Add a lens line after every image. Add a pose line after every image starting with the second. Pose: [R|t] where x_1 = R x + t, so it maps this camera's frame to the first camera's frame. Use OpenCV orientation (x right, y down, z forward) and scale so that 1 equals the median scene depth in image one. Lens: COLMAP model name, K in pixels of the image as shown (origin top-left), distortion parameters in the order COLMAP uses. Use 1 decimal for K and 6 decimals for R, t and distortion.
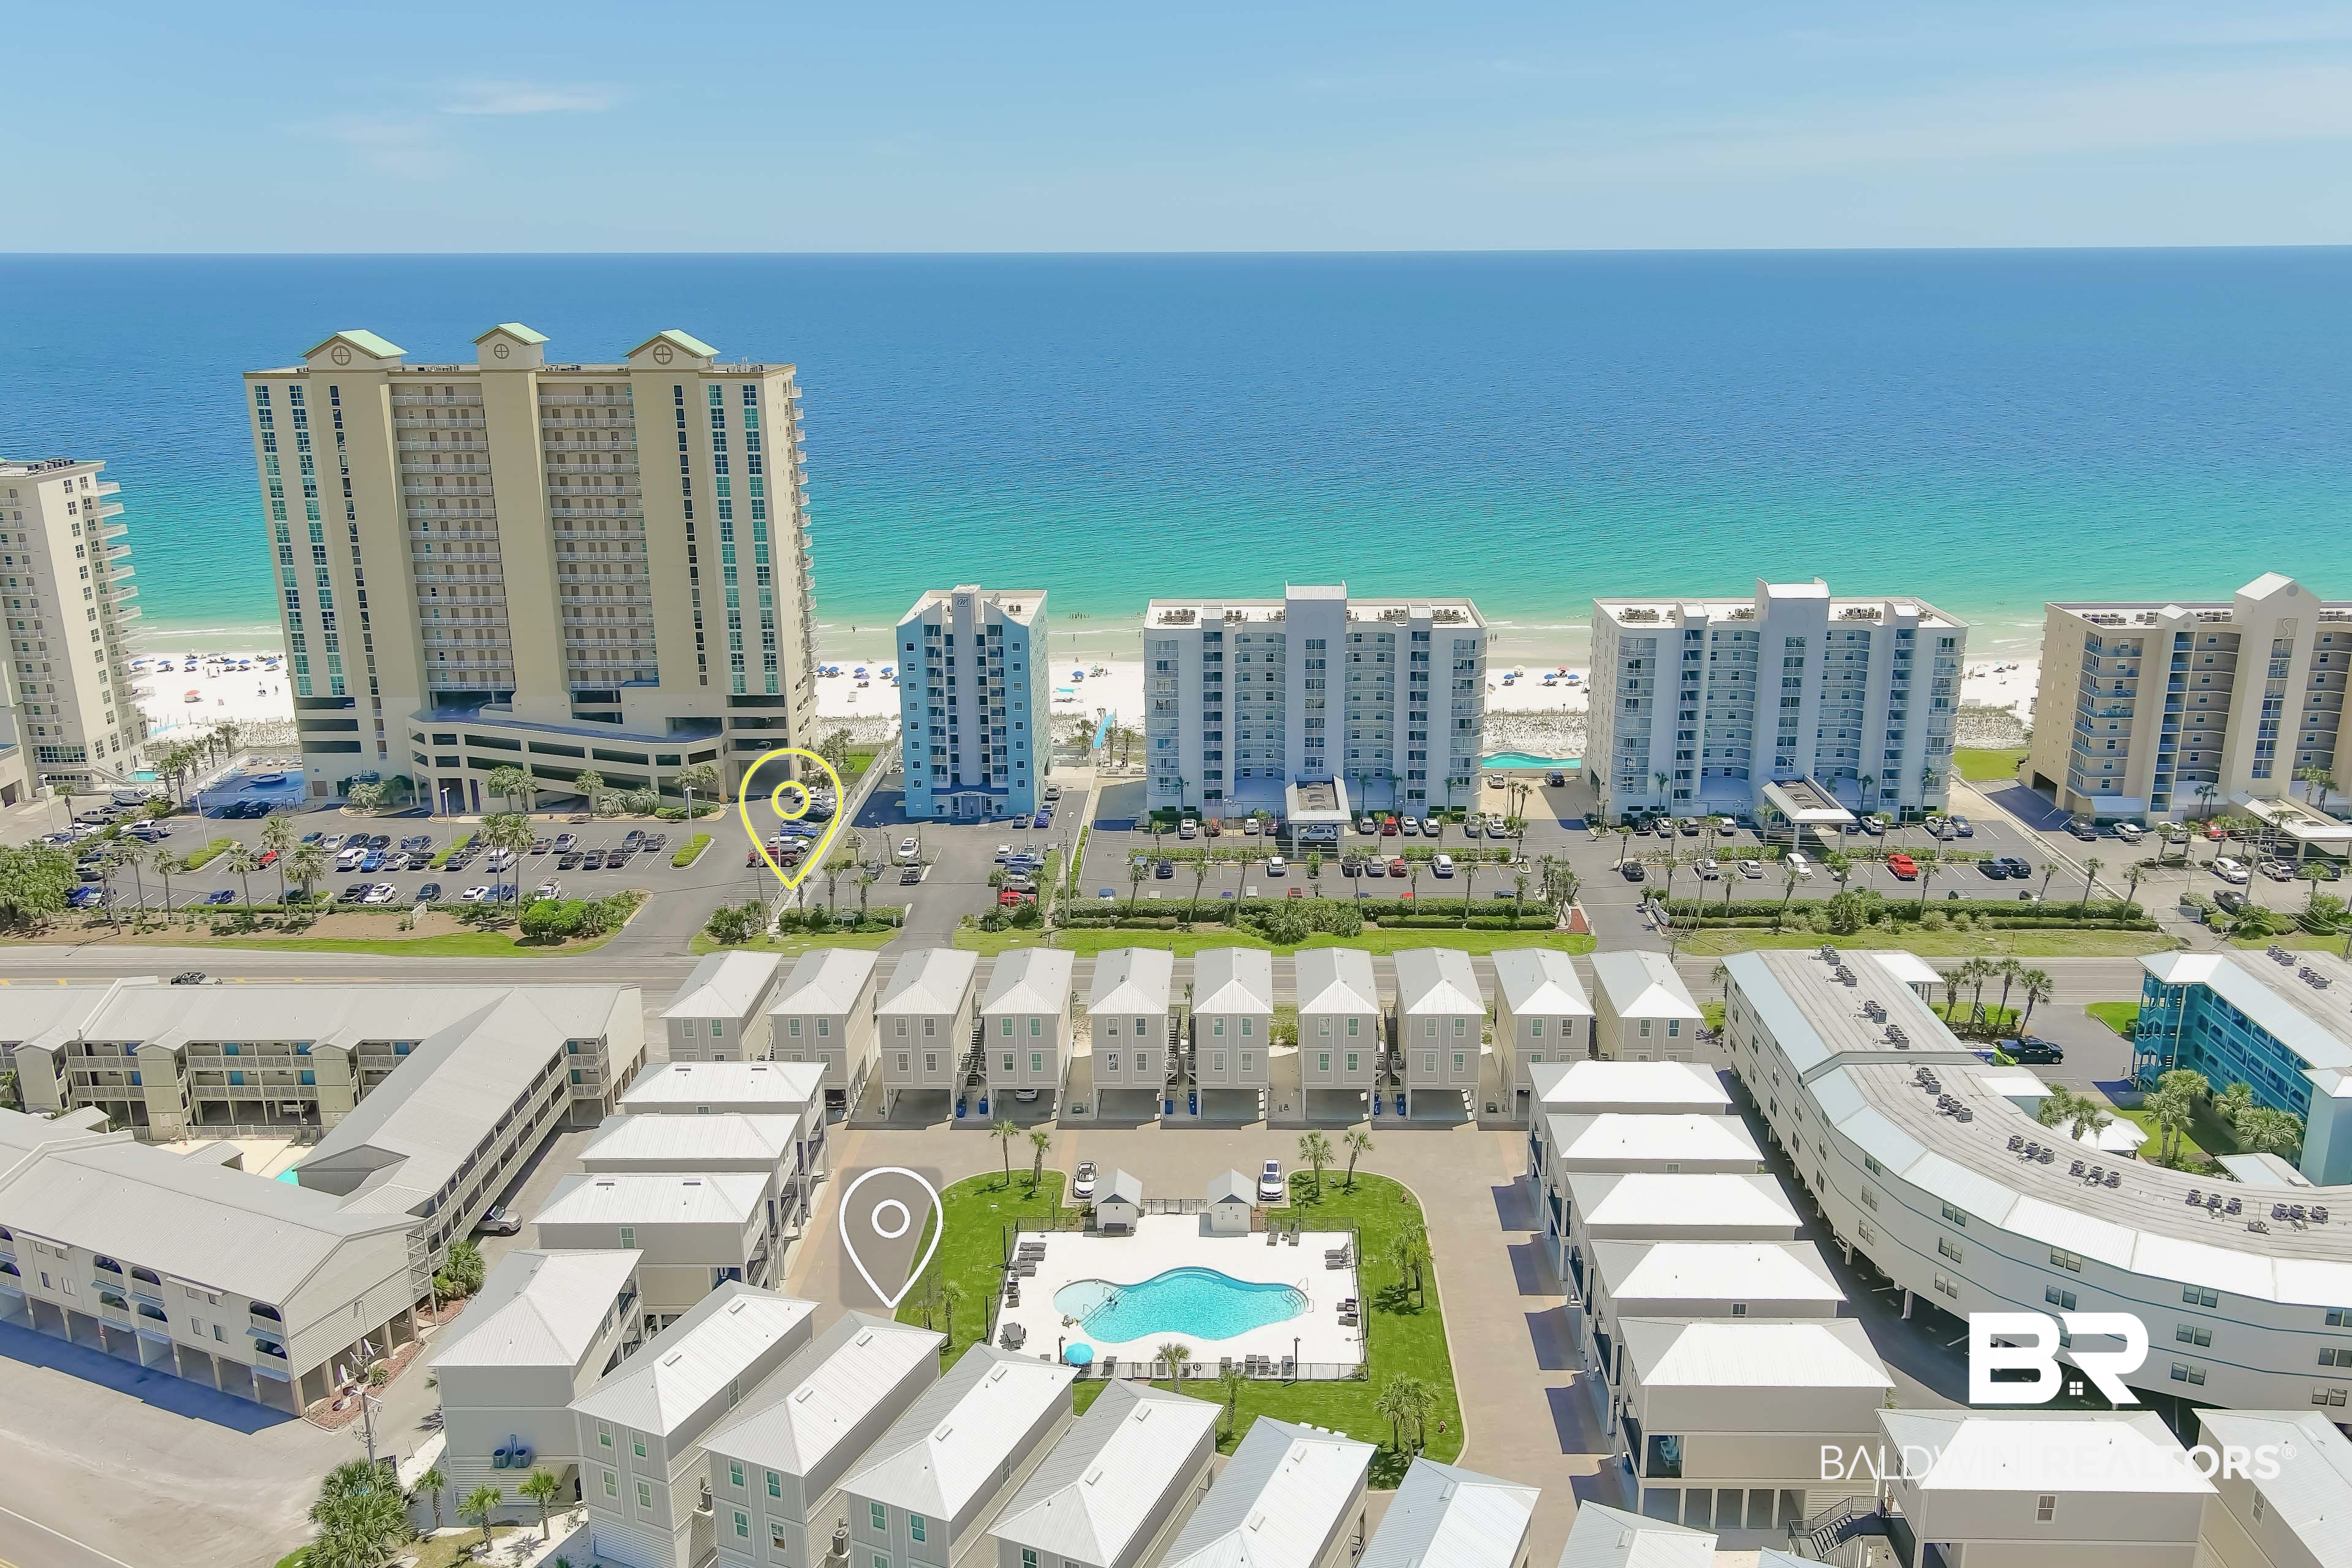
lens RADIAL K [[1808.6, 0, 1209.8], [0, 1808.6, 808.6], [0, 0, 1]] dist [0.056750, -0.068933]
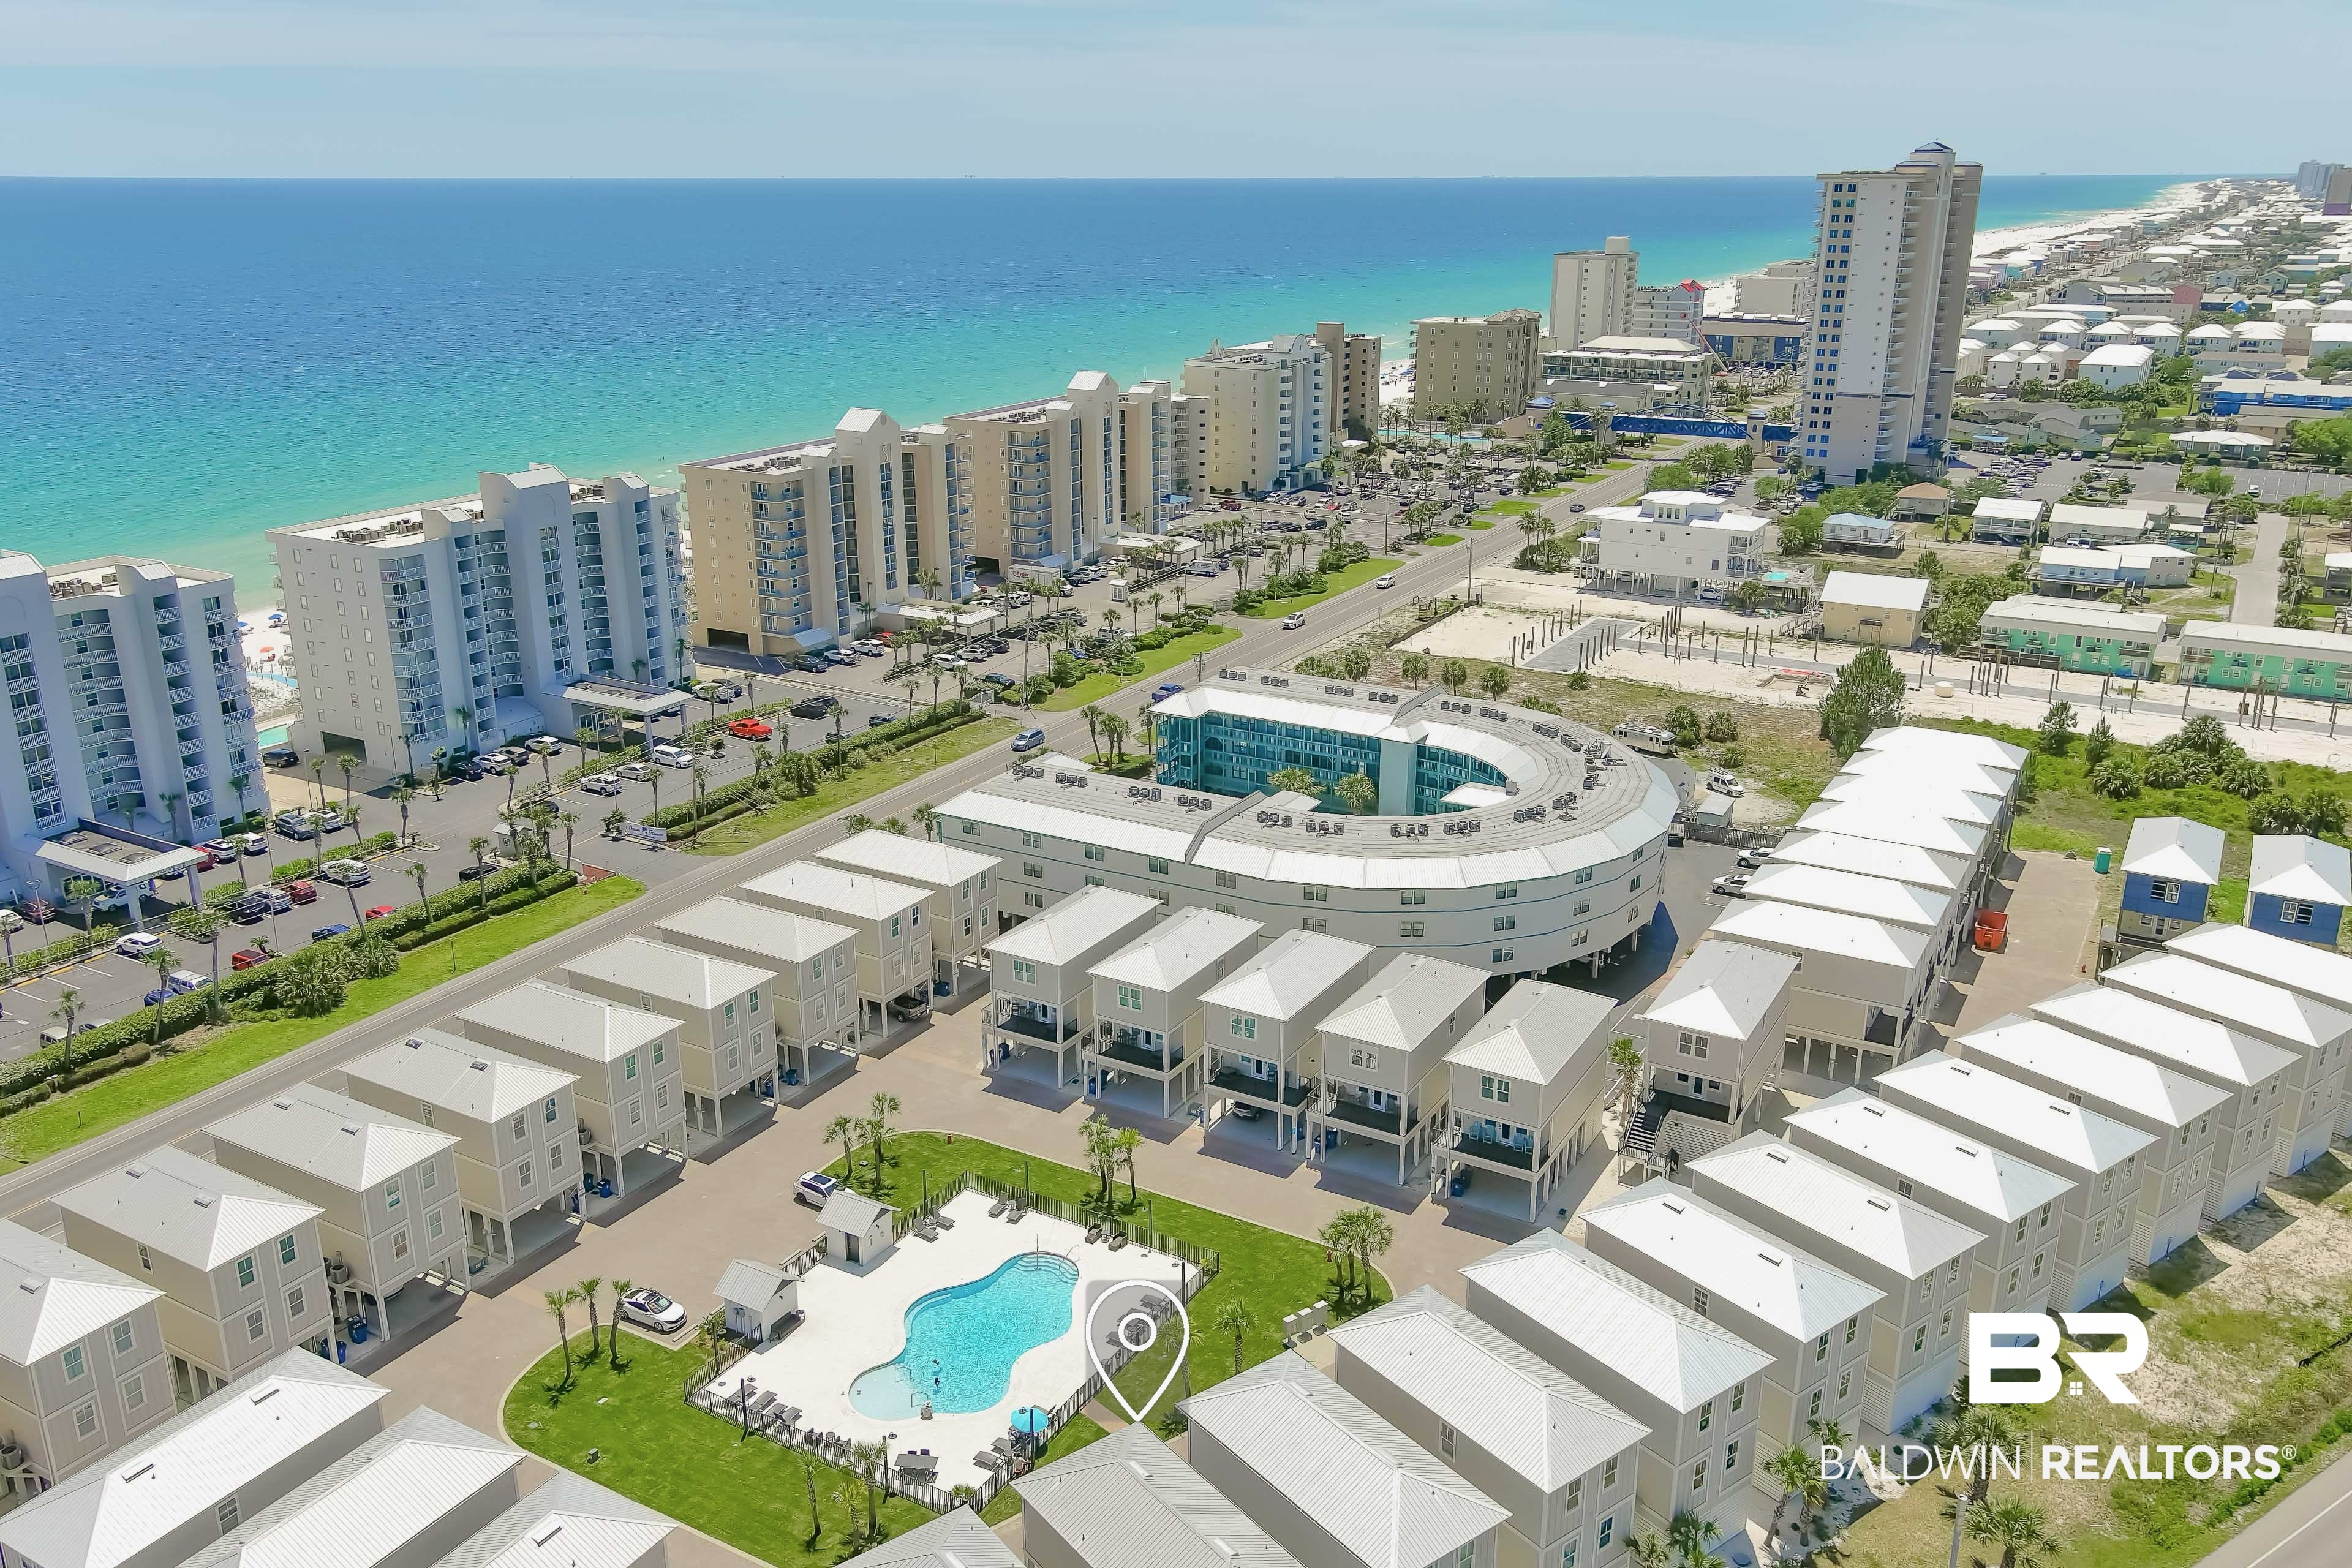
lens RADIAL K [[1852.7, 0, 1207.7], [0, 1852.7, 785.0], [0, 0, 1]] dist [-0.005007, -0.001896]
pose [[0.488064, -0.270266, 0.829909, -0.322161], [0.253924, 0.953689, 0.161244, -0.036601], [-0.835054, 0.132036, 0.534088, 0.243402]]
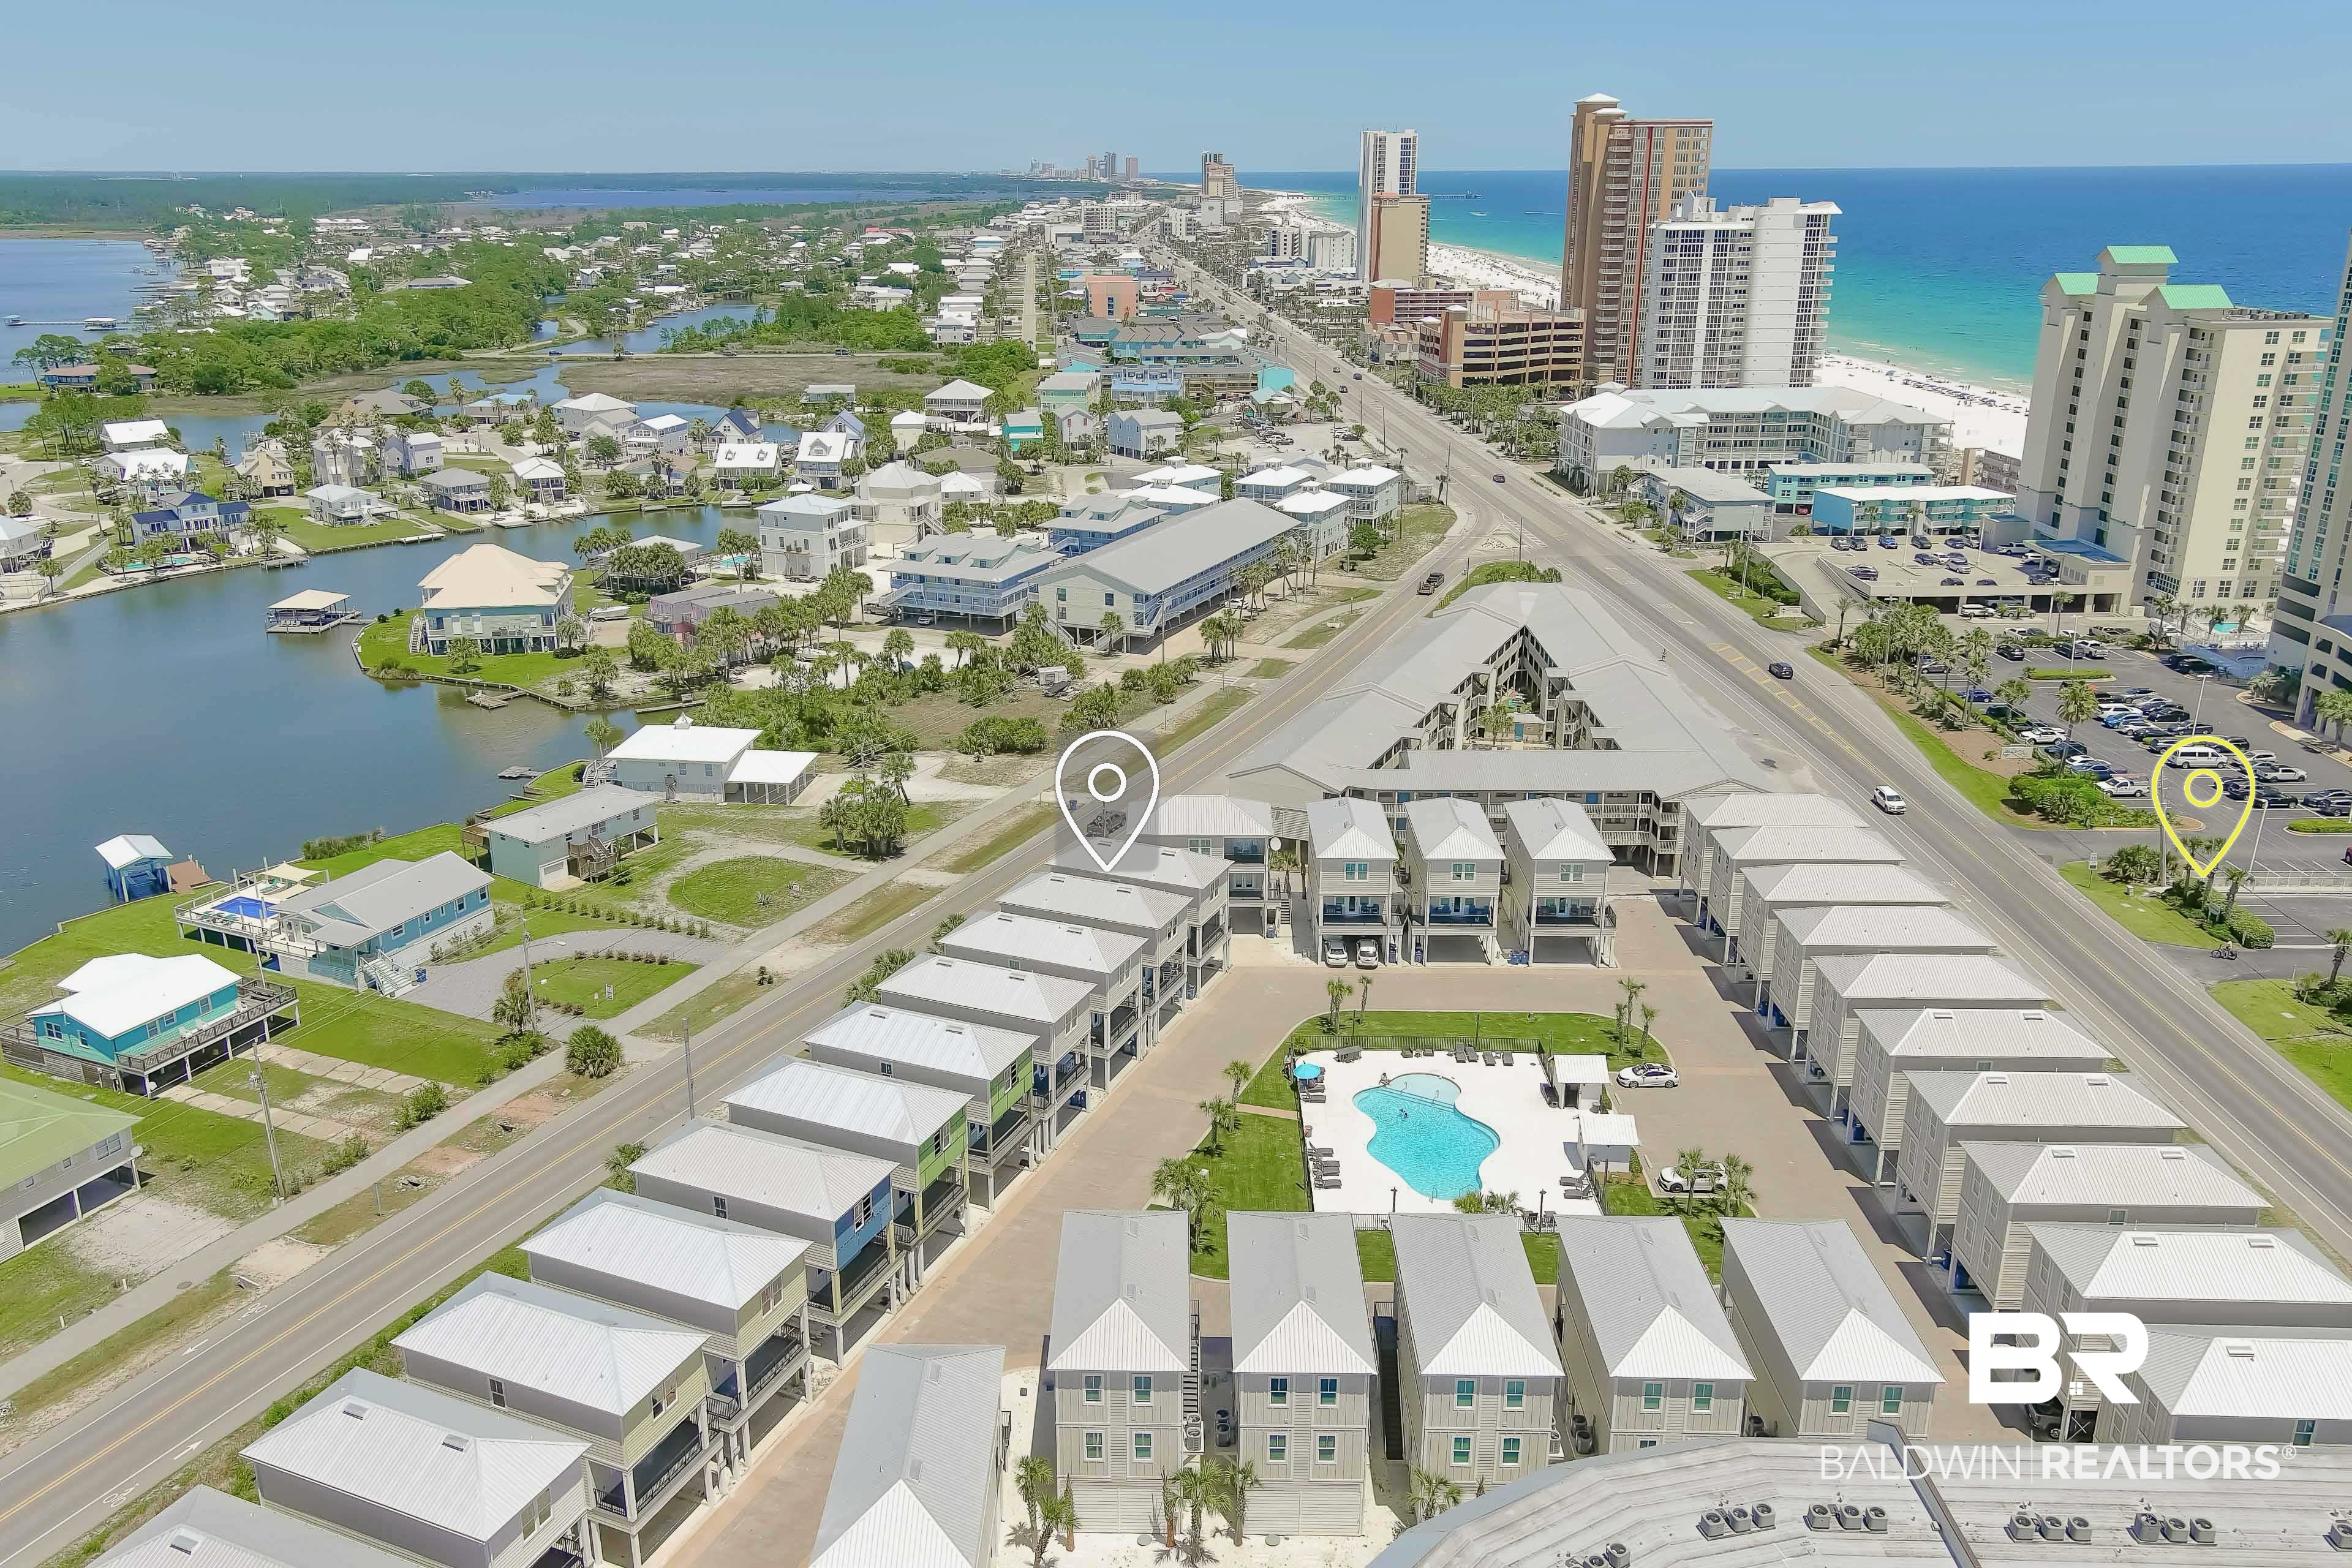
lens RADIAL K [[1870.5, 0, 1176.0], [0, 1870.5, 784.0], [0, 0, 1]] dist [0.063774, -0.076867]
pose [[0.003617, 0.319489, -0.947583, 0.501153], [-0.294001, 0.906050, 0.304363, -0.096818], [0.955798, 0.277490, 0.097207, 0.394928]]
